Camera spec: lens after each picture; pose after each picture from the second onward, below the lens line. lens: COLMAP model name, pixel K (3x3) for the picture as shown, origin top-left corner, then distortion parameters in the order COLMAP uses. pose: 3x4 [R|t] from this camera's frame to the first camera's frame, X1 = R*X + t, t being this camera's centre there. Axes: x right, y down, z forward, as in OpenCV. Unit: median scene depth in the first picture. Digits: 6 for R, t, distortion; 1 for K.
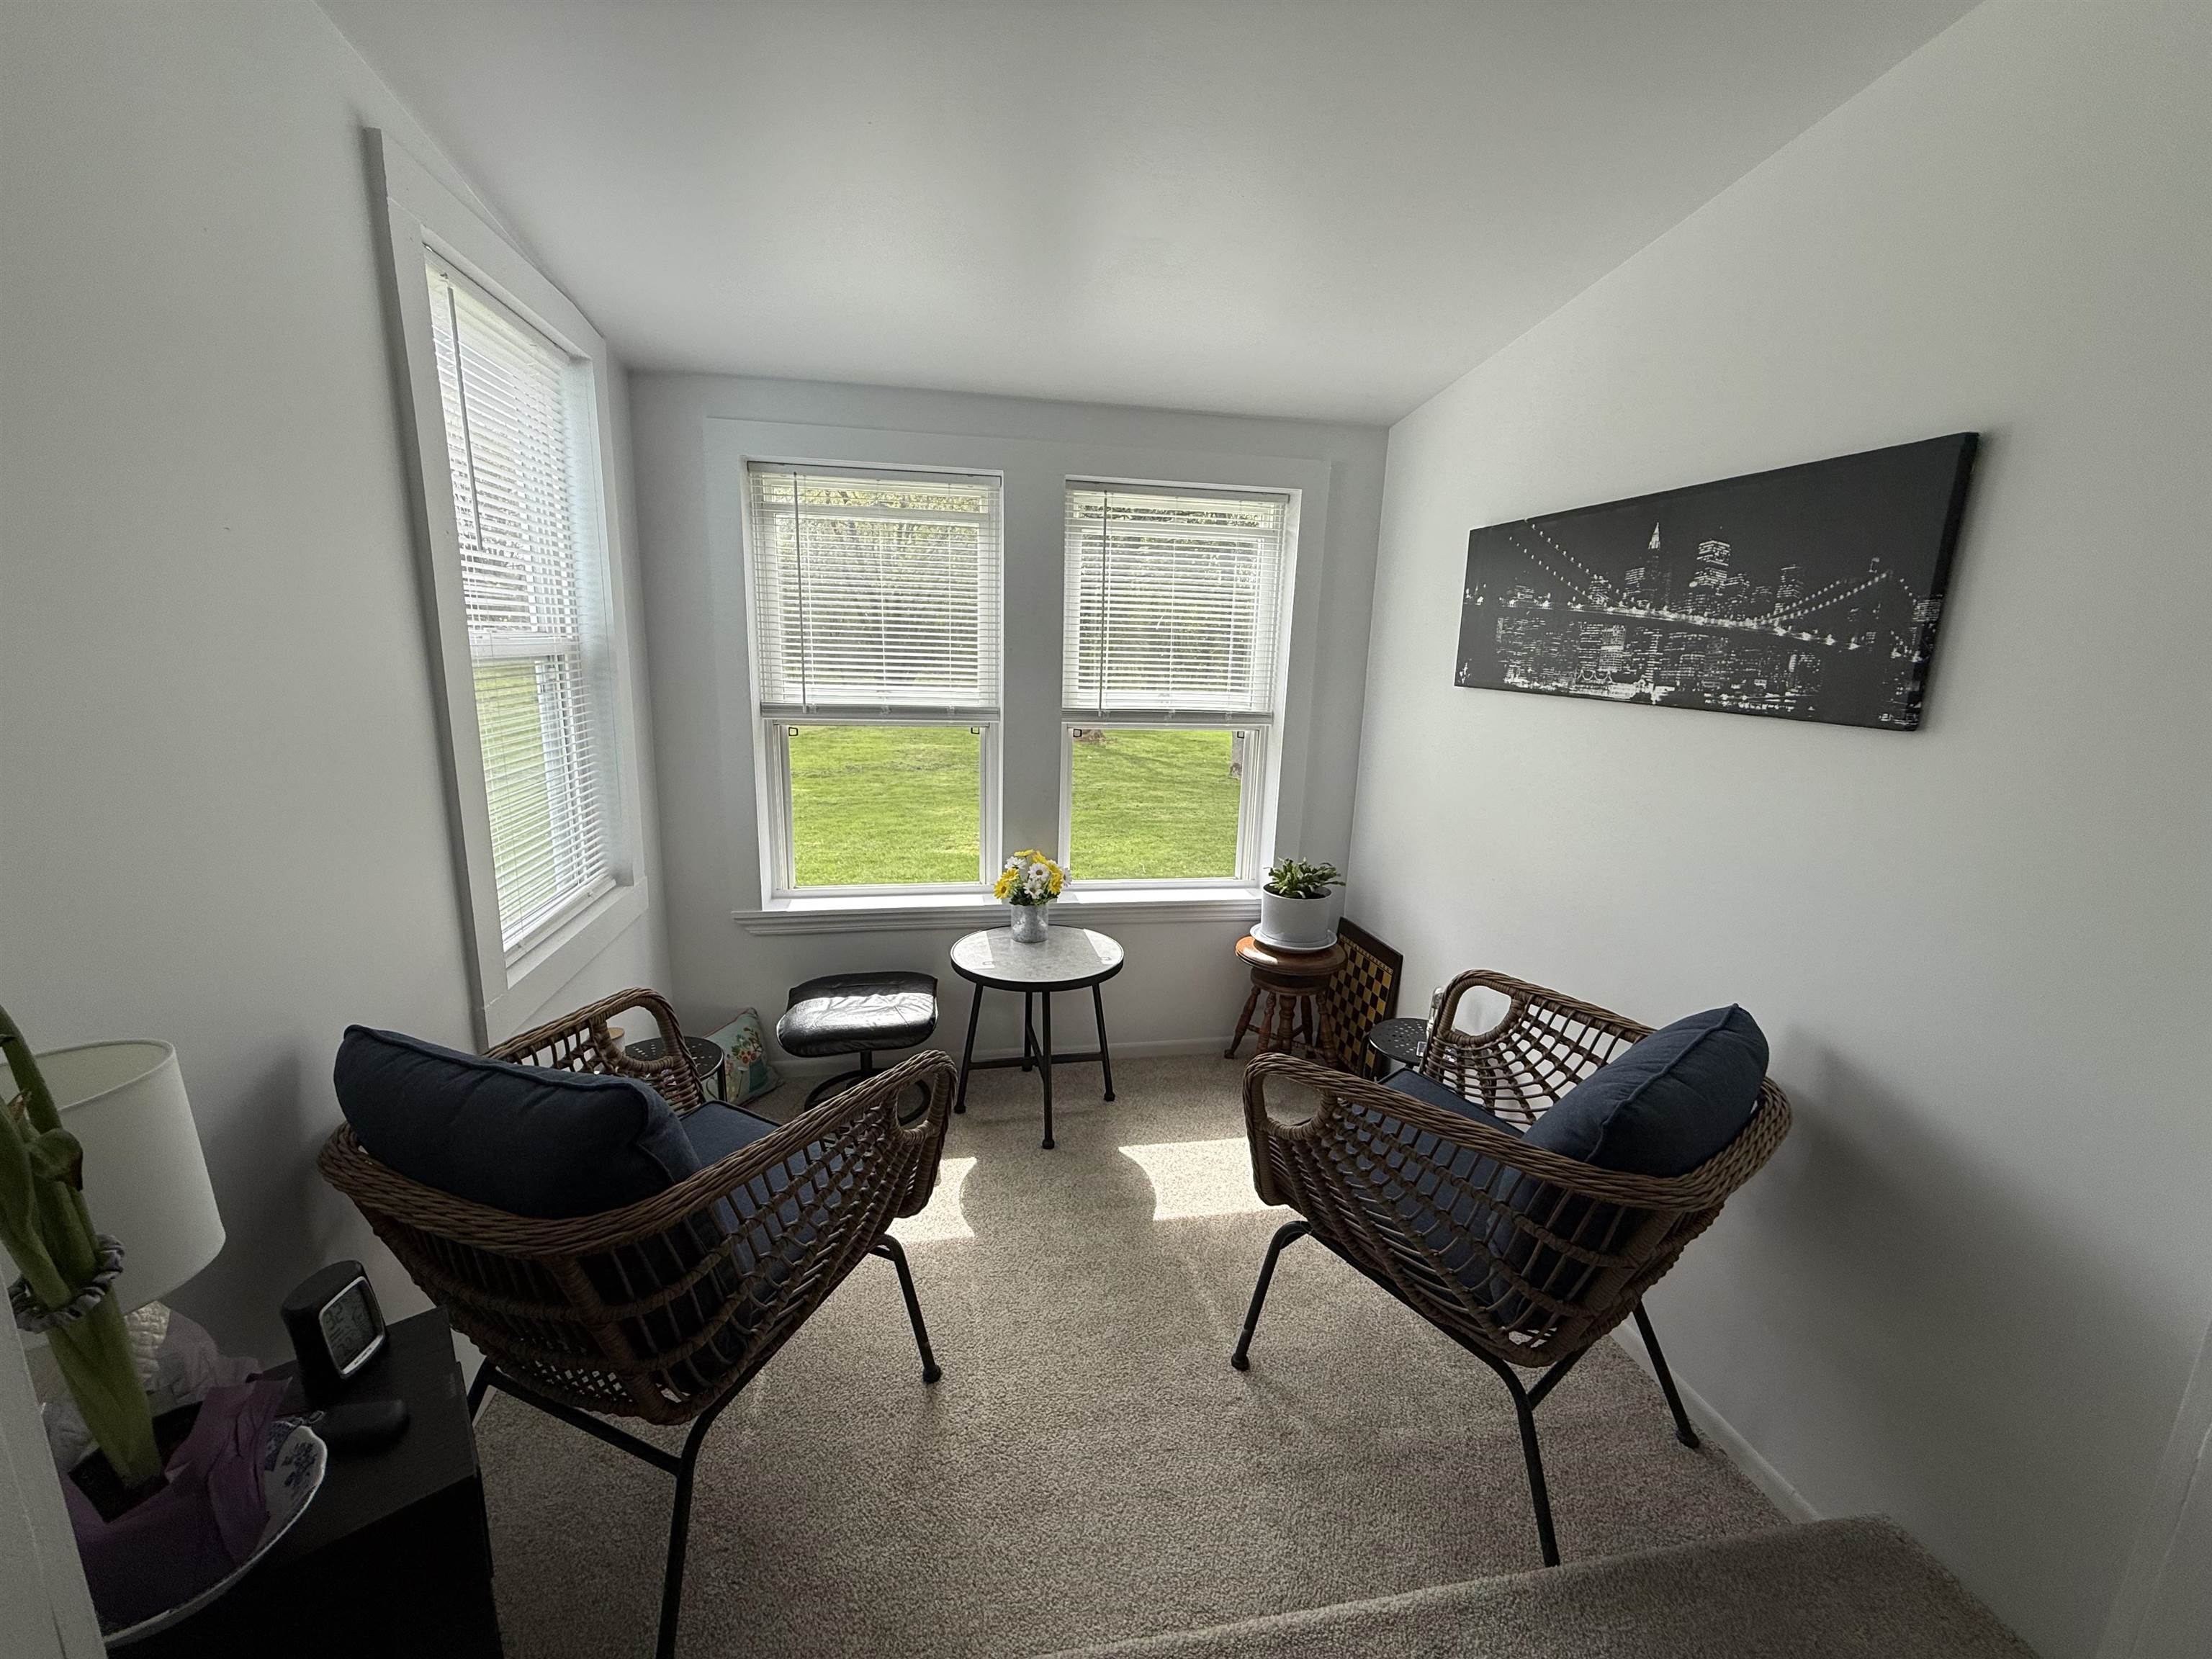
lens RADIAL K [[878.9, 0, 1105.4], [0, 878.9, 829.7], [0, 0, 1]] dist [-0.001552, 0.000063]
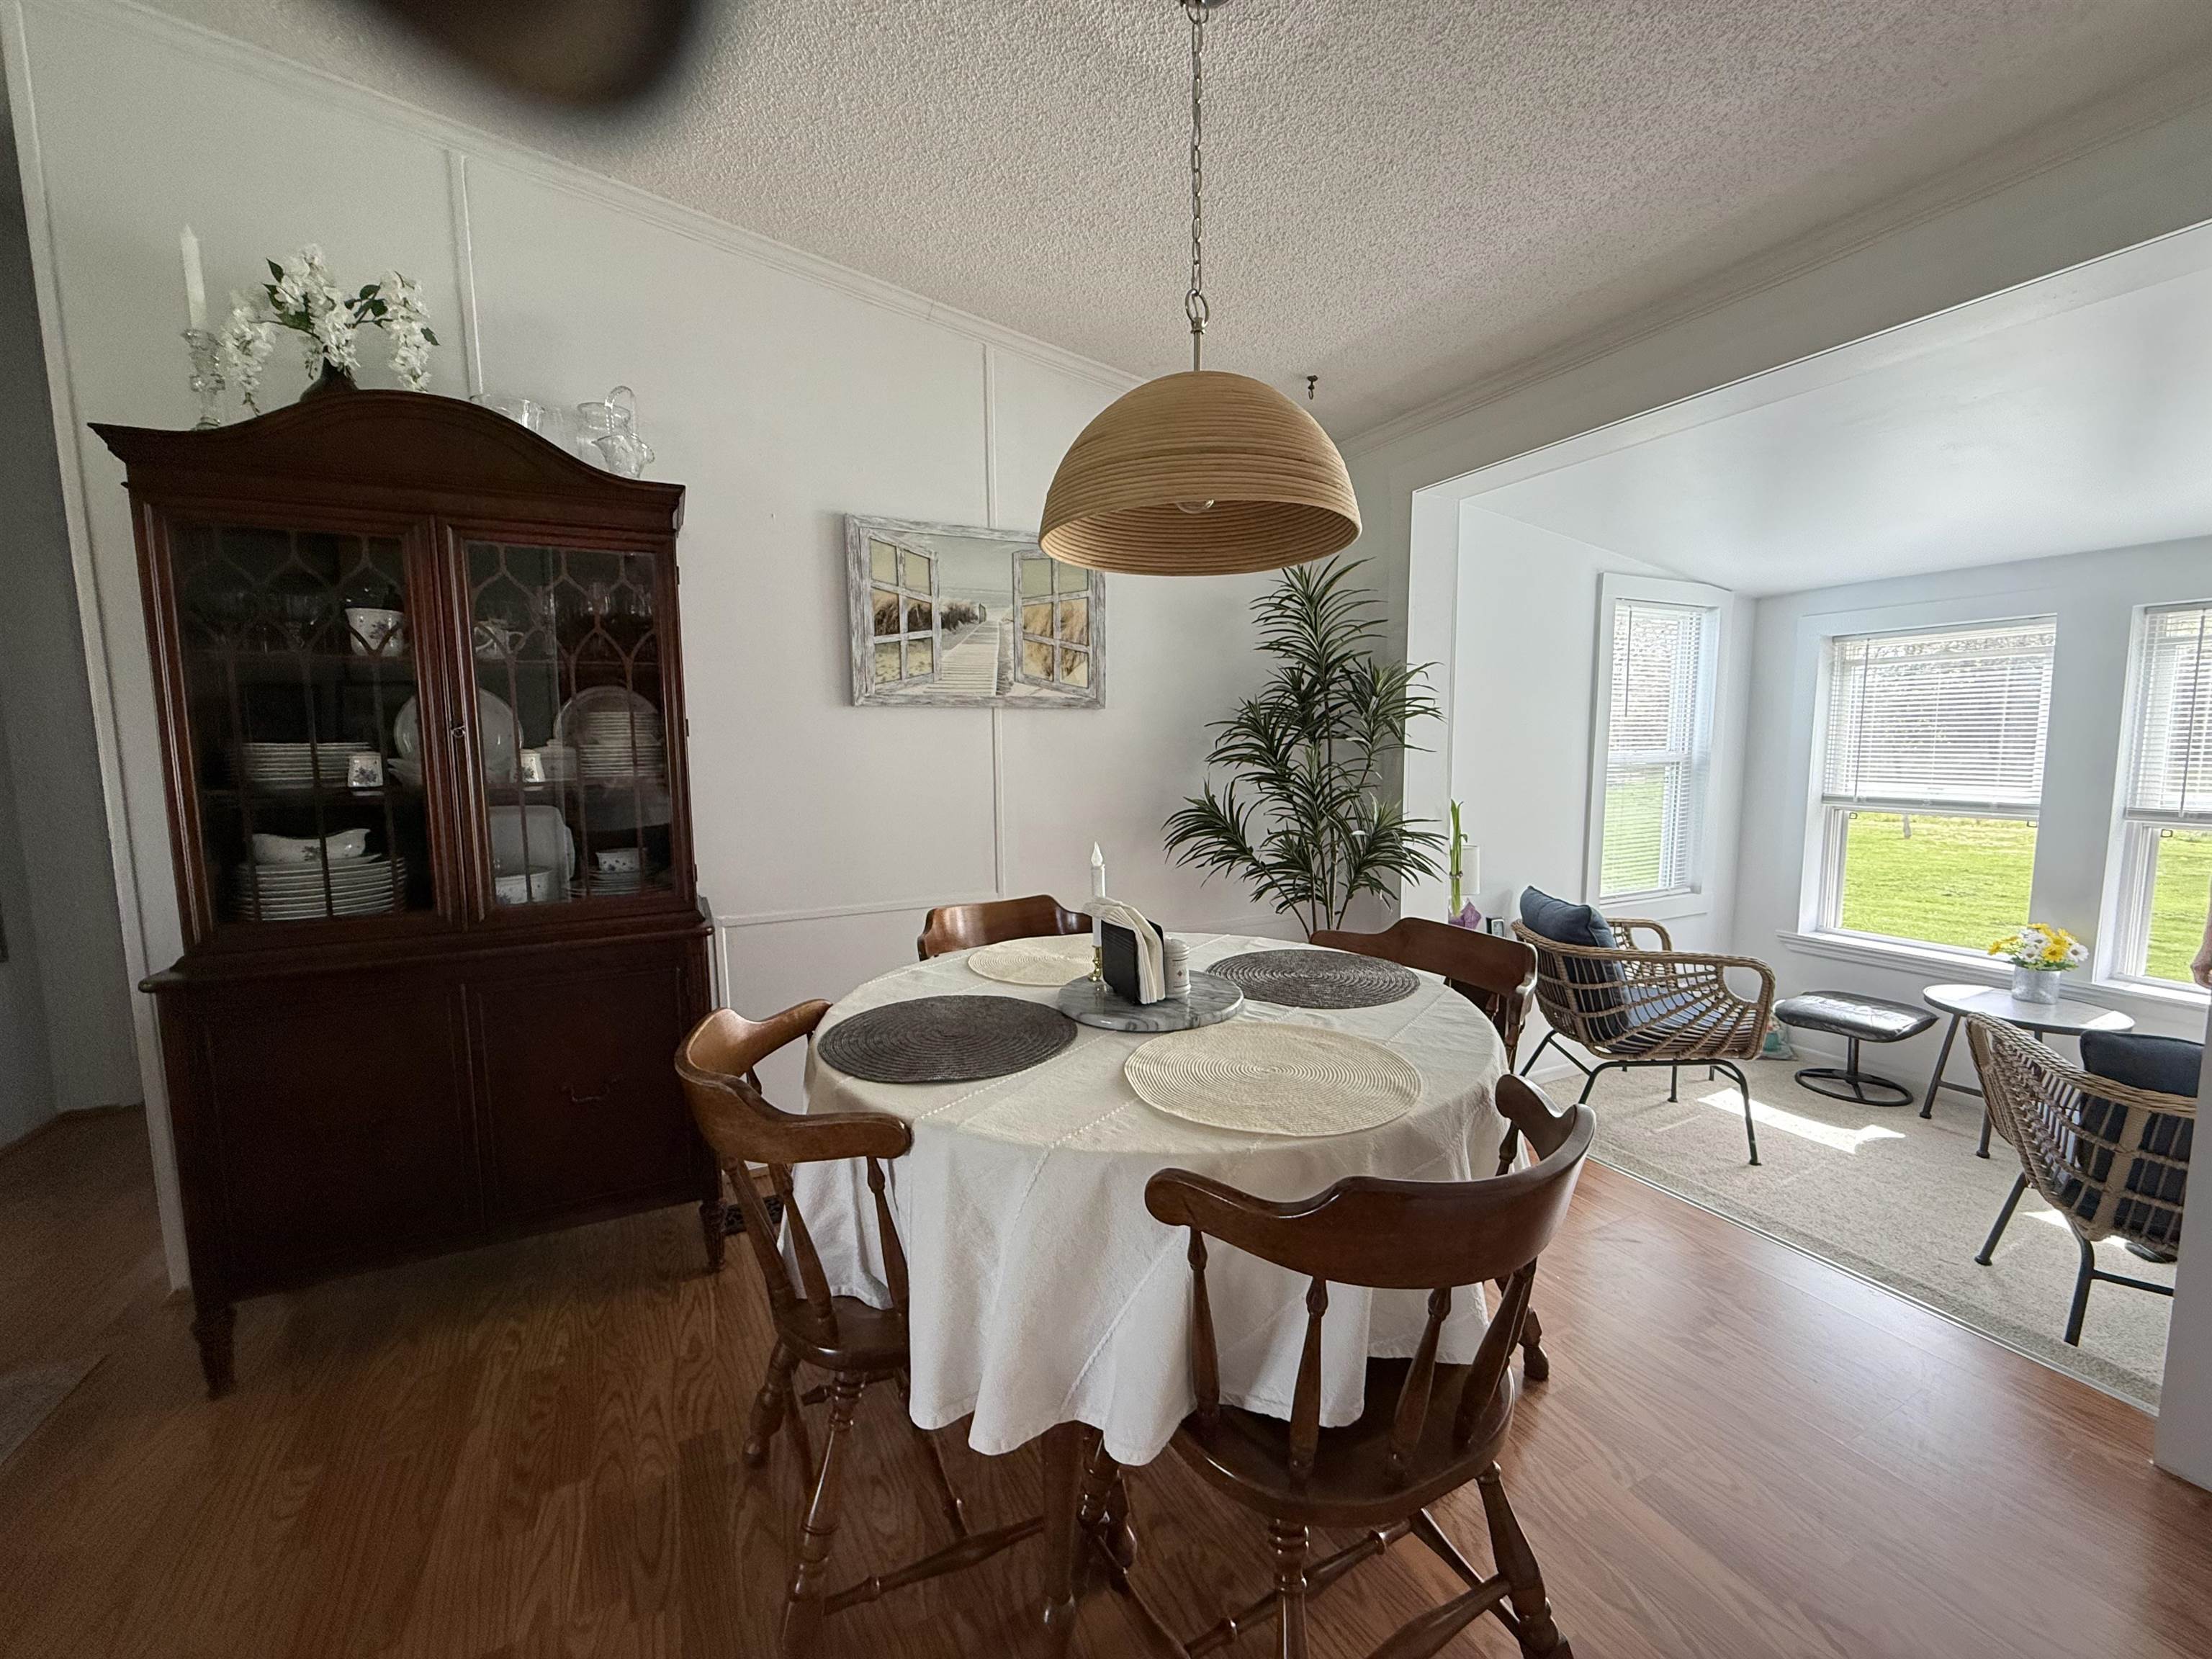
lens RADIAL K [[878.9, 0, 1105.7], [0, 878.9, 828.8], [0, 0, 1]] dist [-0.001552, 0.000063]
pose [[0.269260, 0.063187, -0.960992, 0.717819], [-0.188939, 0.981920, 0.011624, 0.125286], [0.944352, 0.178439, 0.276330, -0.540310]]
